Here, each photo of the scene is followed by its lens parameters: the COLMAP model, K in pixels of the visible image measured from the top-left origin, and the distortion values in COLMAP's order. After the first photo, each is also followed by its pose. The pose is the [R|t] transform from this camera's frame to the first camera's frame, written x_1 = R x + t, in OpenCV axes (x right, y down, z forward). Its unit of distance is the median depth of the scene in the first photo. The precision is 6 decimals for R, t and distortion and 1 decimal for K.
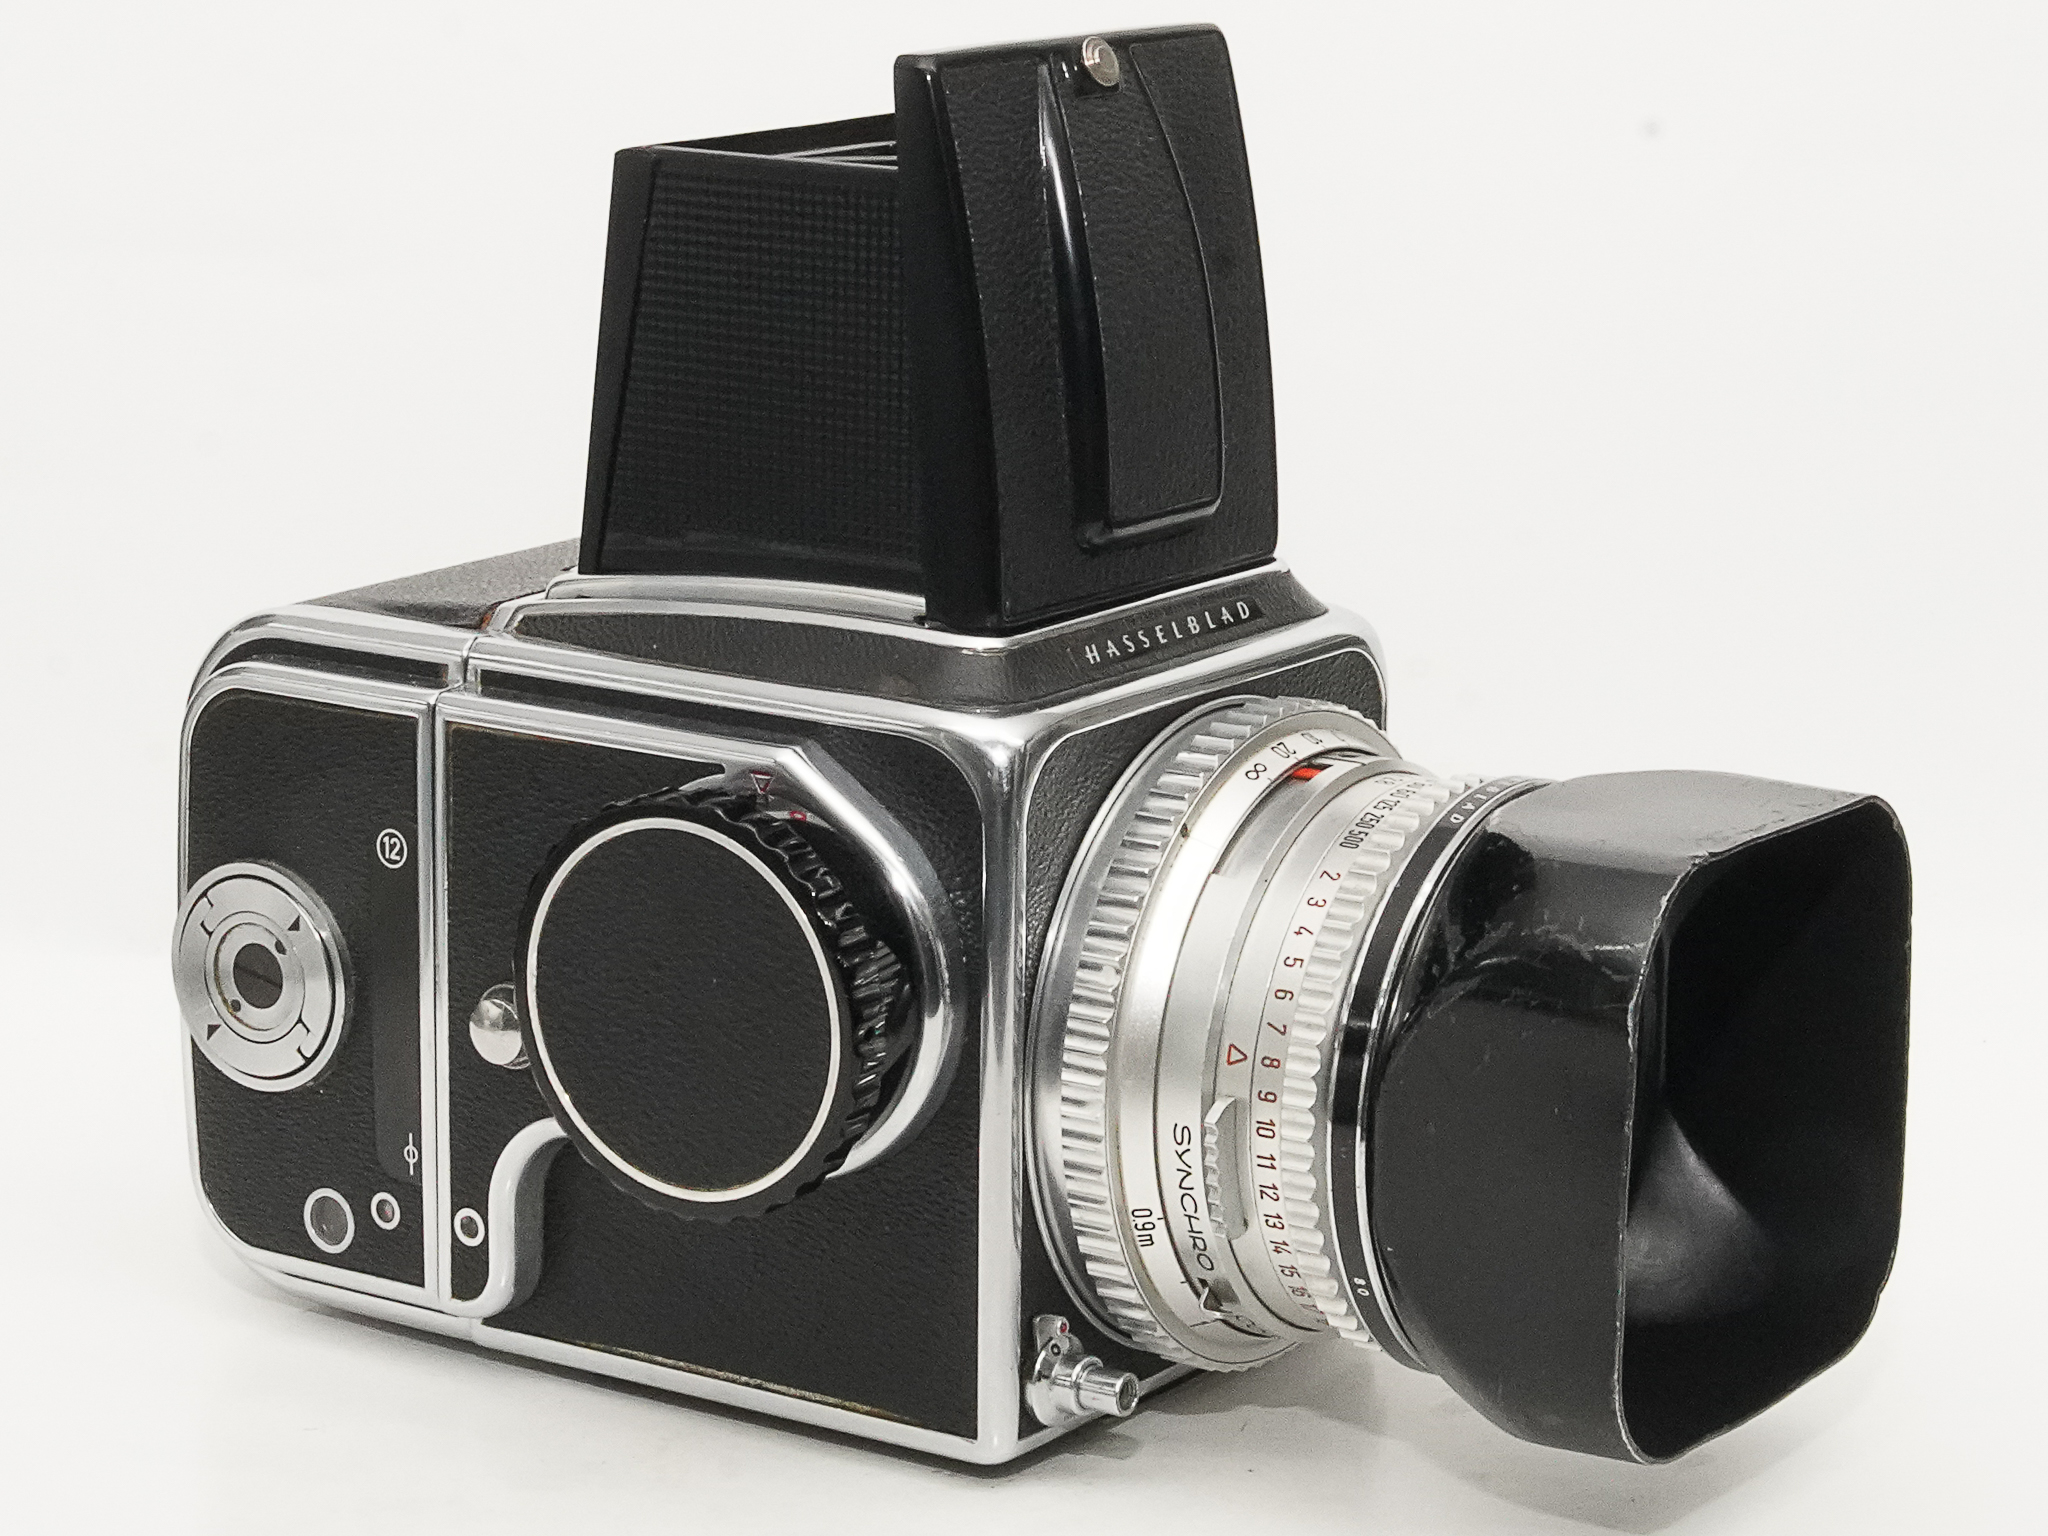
lens RADIAL K [[5039.4, 0, 1025.8], [0, 5039.4, 769.4], [0, 0, 1]] dist [0.051100, -0.342151]
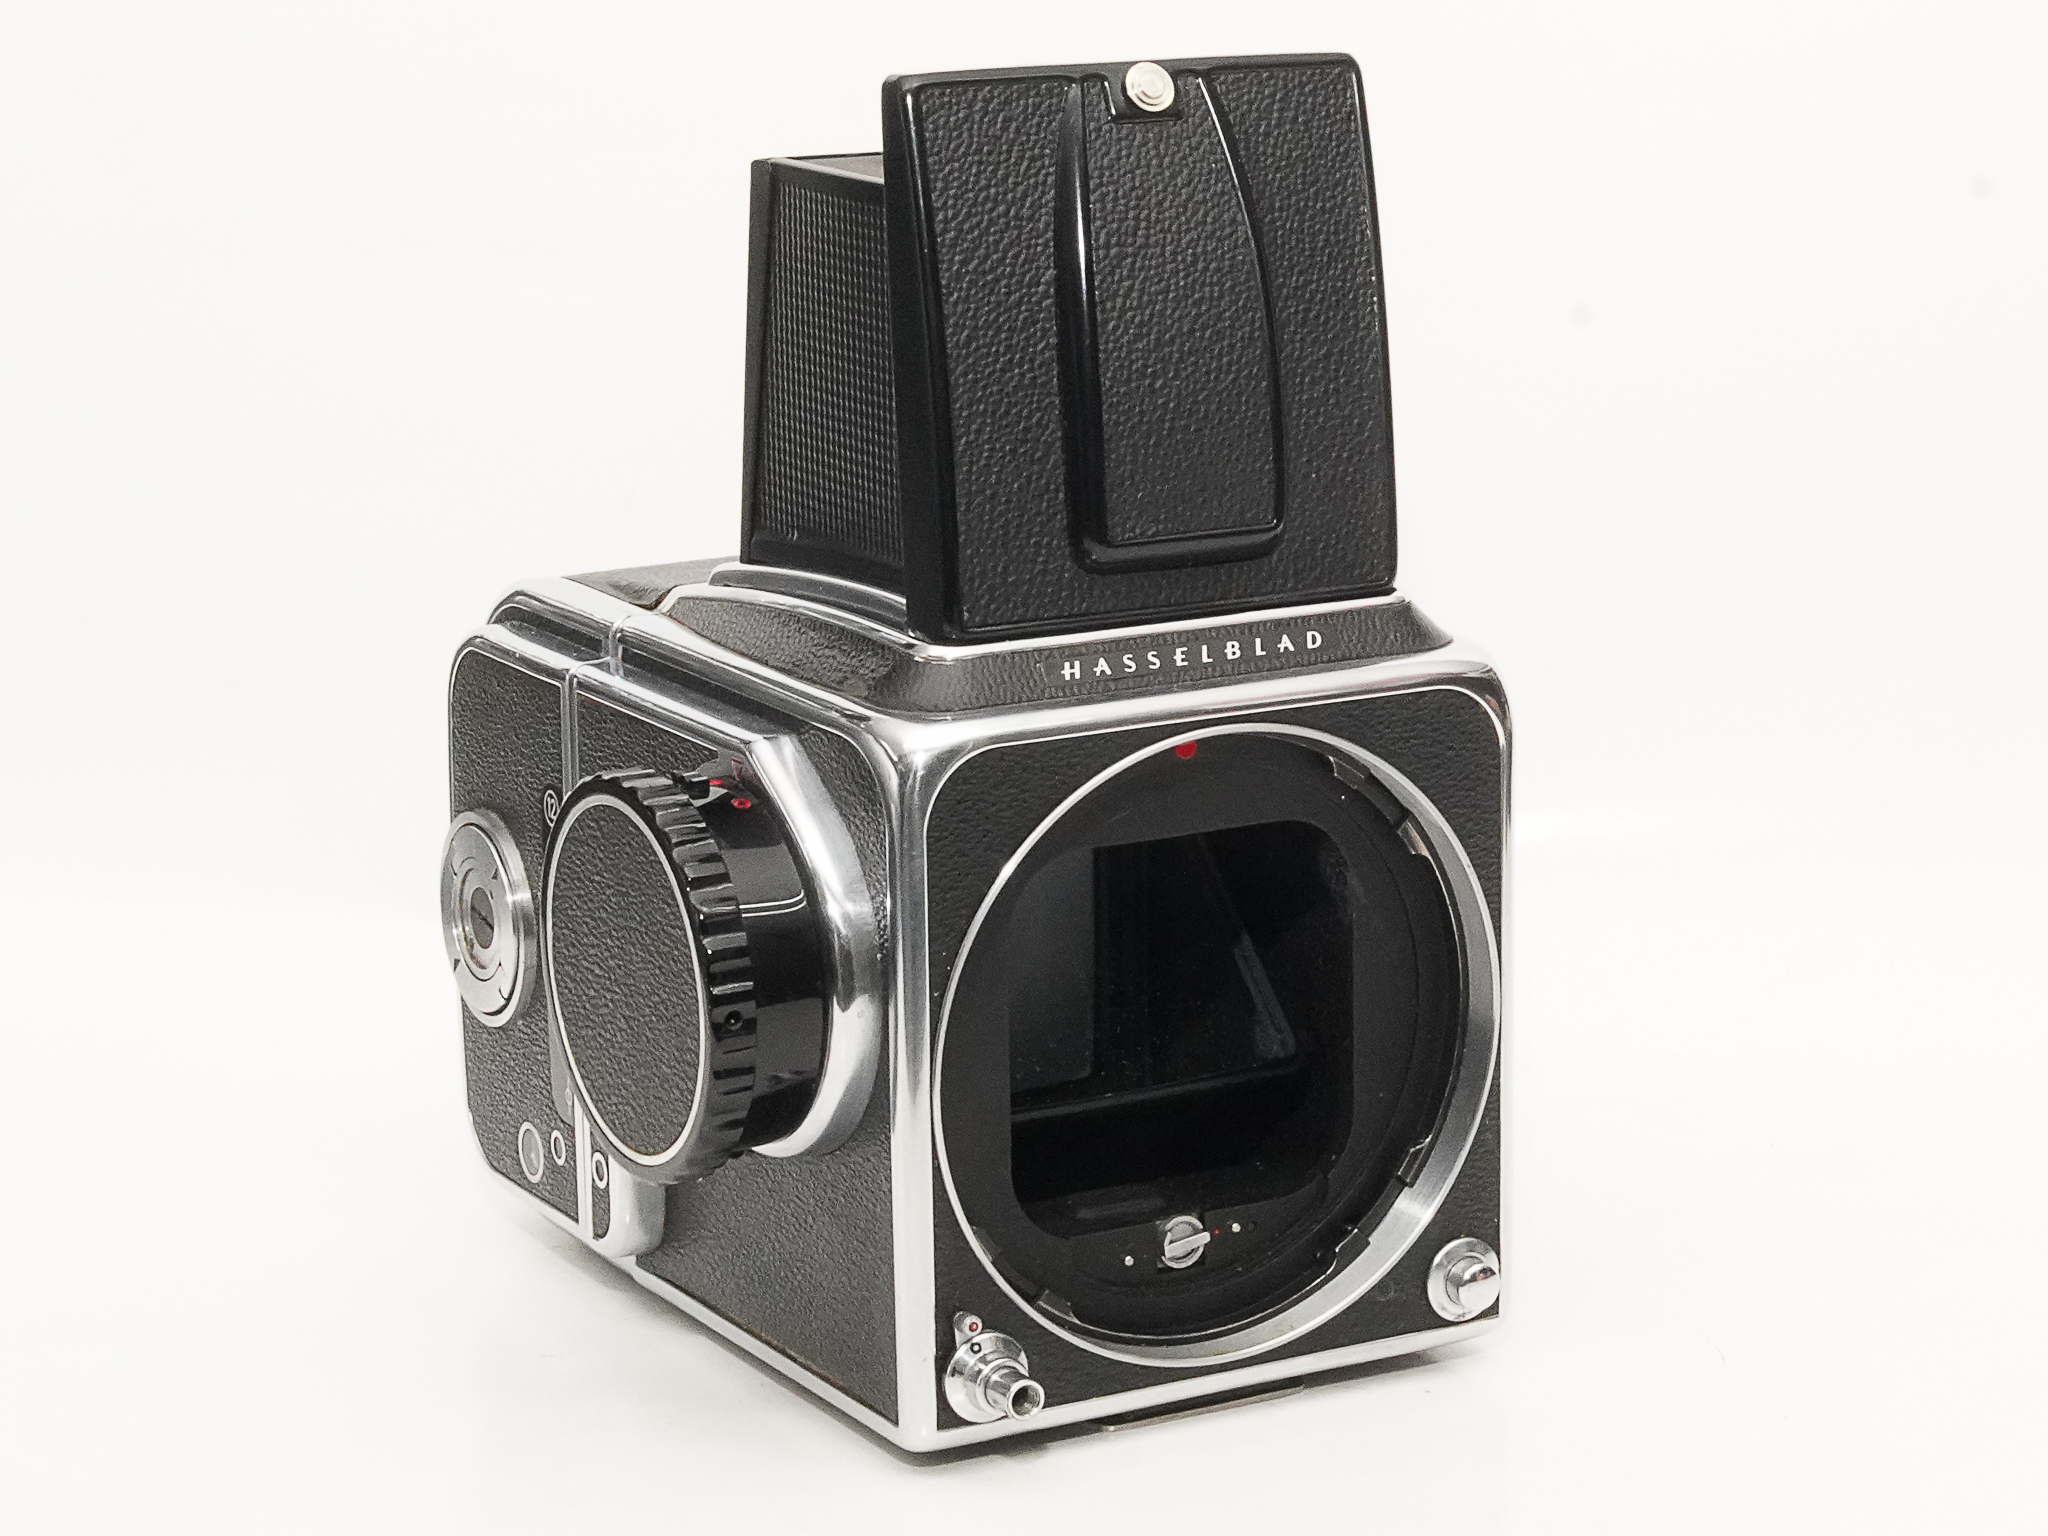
lens RADIAL K [[5039.4, 0, 1025.8], [0, 5039.4, 769.4], [0, 0, 1]] dist [0.051100, -0.342151]
pose [[0.910957, 0.074097, -0.405792, 0.397834], [-0.070116, 0.997233, 0.024691, -0.026196], [0.406499, 0.005960, 0.913632, 0.065744]]
